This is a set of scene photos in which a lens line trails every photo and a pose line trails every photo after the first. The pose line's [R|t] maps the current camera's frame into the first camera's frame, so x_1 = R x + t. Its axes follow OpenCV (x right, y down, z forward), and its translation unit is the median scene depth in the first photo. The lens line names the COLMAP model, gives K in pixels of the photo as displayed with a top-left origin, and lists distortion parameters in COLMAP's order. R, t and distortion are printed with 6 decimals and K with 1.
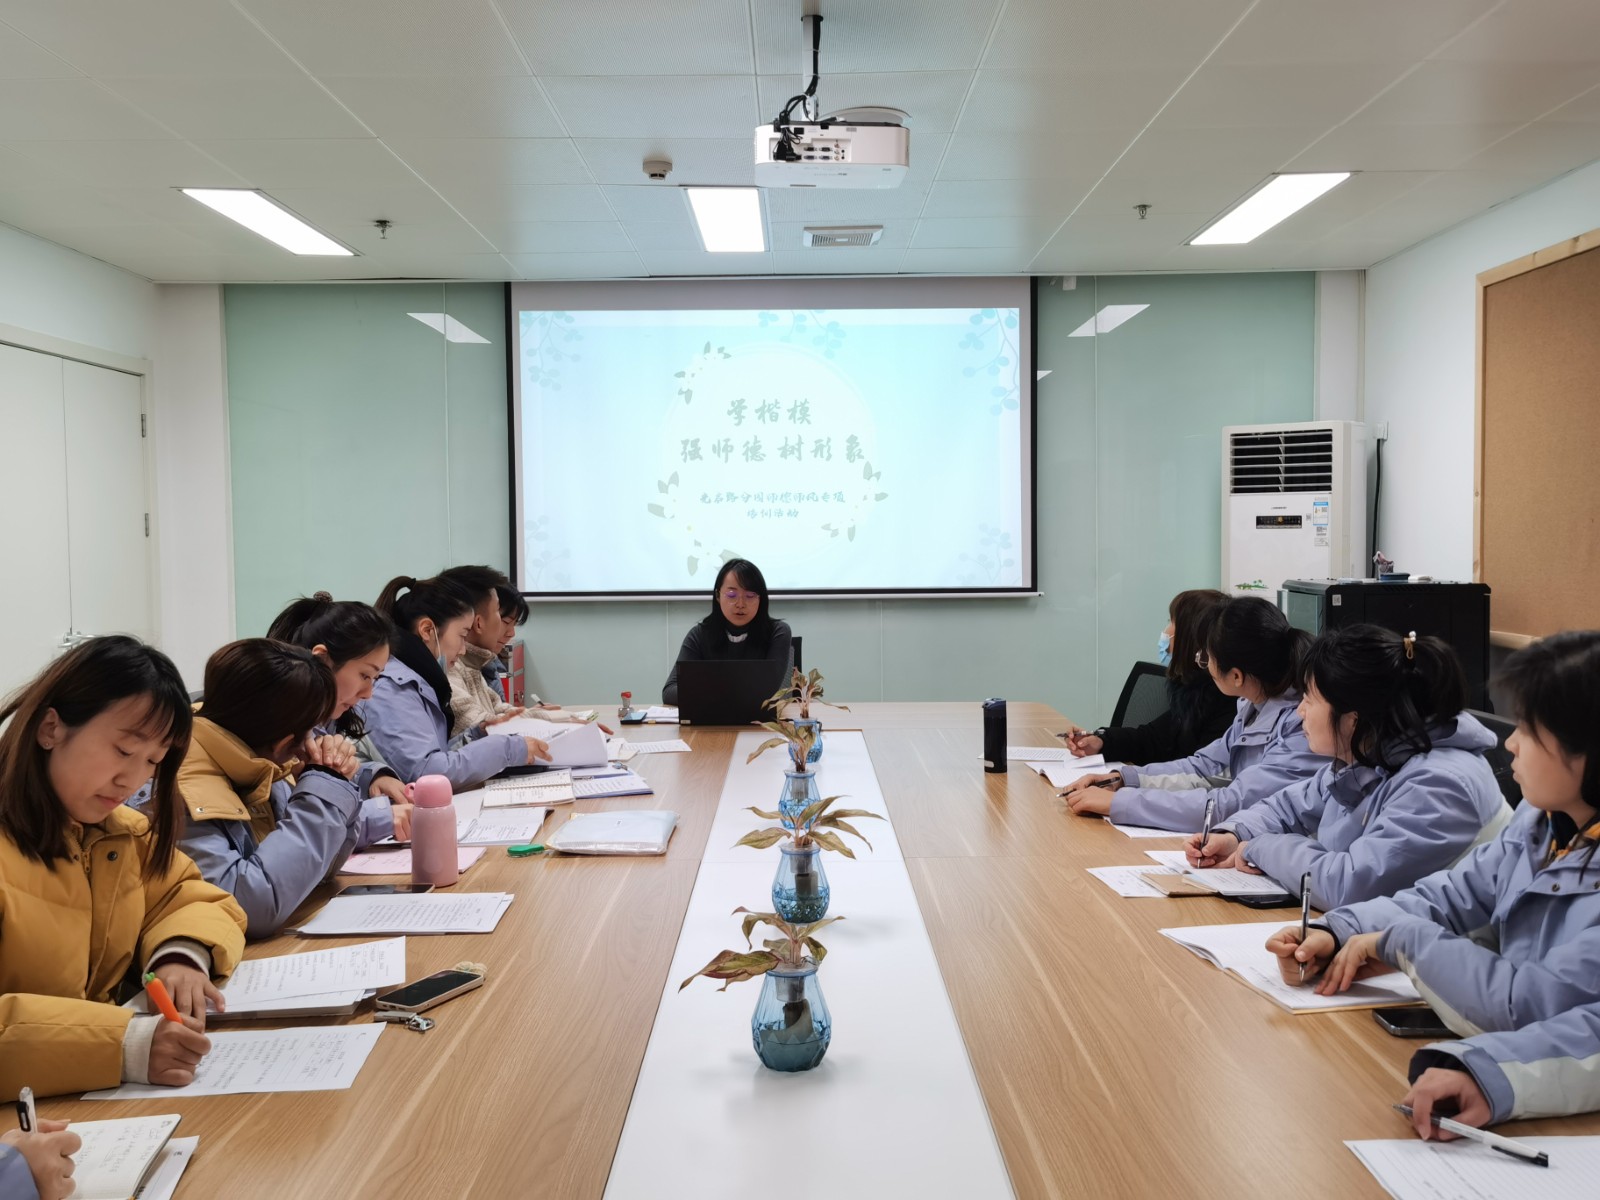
lens RADIAL K [[1410.2, 0, 807.6], [0, 1410.2, 598.9], [0, 0, 1]] dist [0.034489, -0.009183]
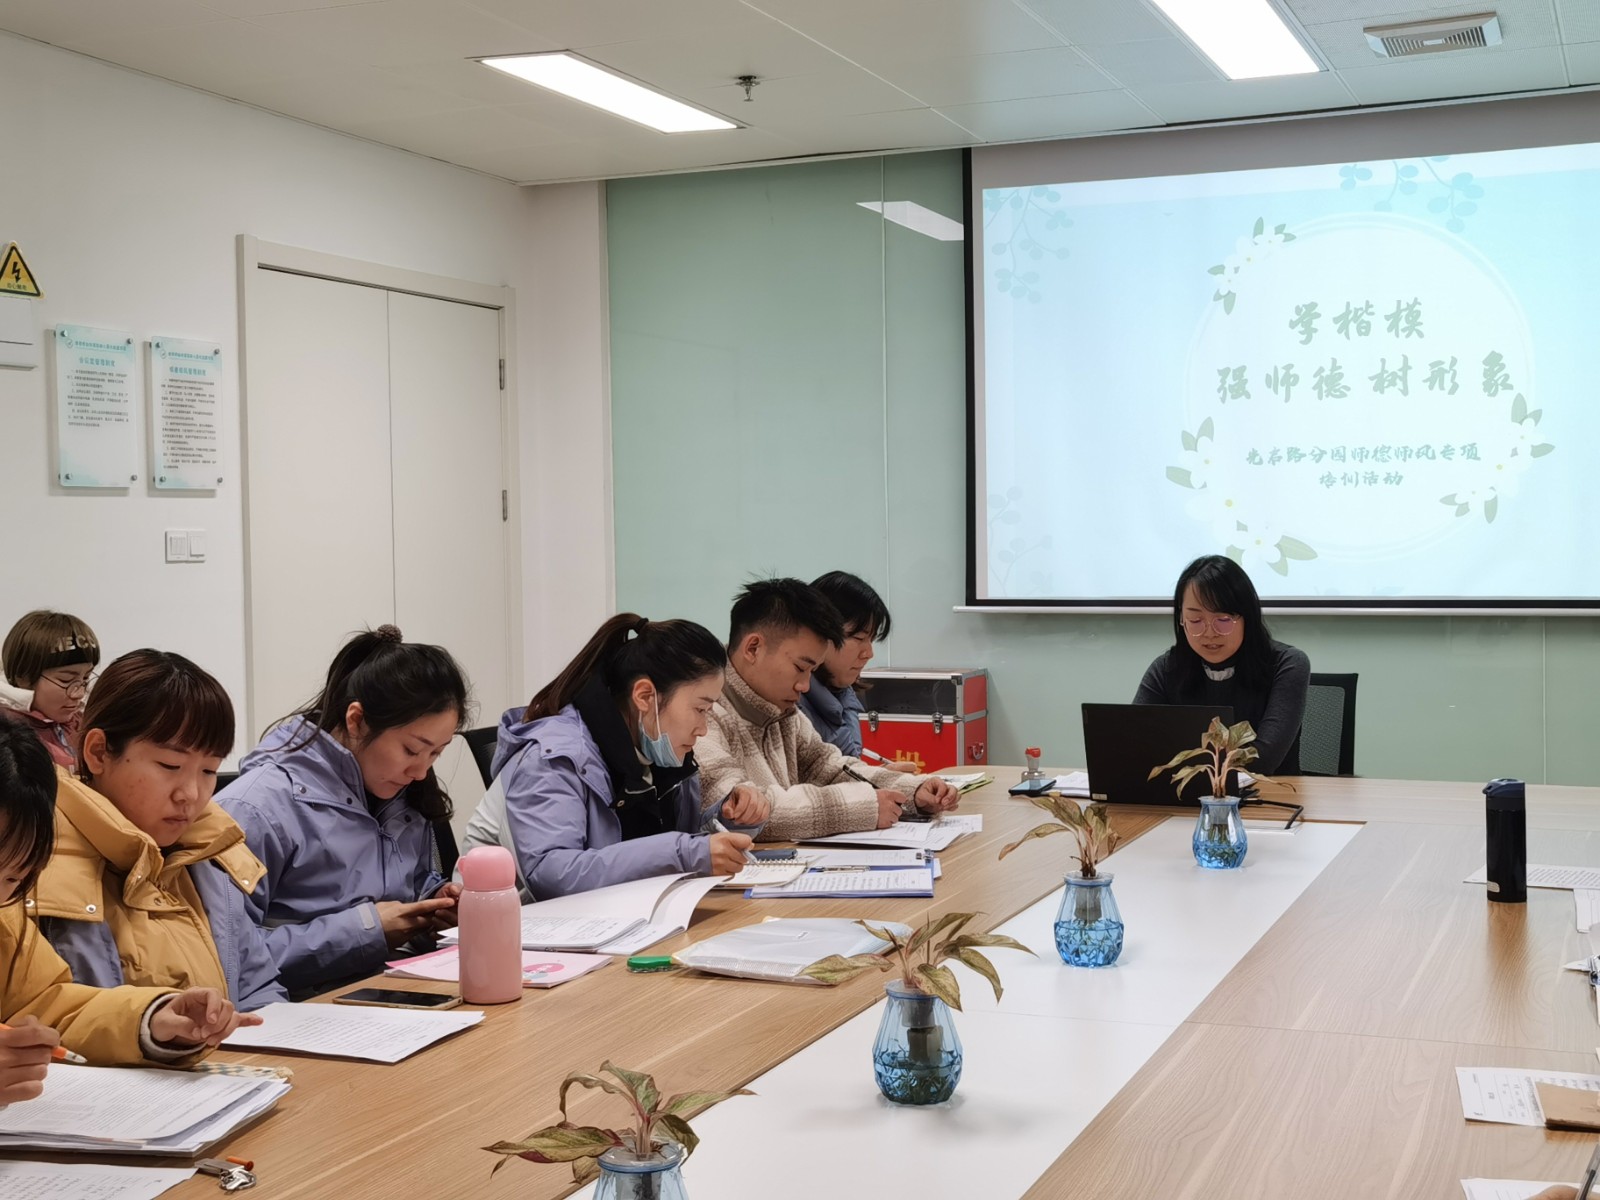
lens RADIAL K [[2081.6, 0, 807.2], [0, 2081.6, 598.9], [0, 0, 1]] dist [0.001965, -0.051188]
pose [[0.923467, 0.009952, -0.383549, 0.111259], [-0.012738, 0.999908, -0.004726, 0.001189], [0.383467, 0.009250, 0.923508, 0.036674]]
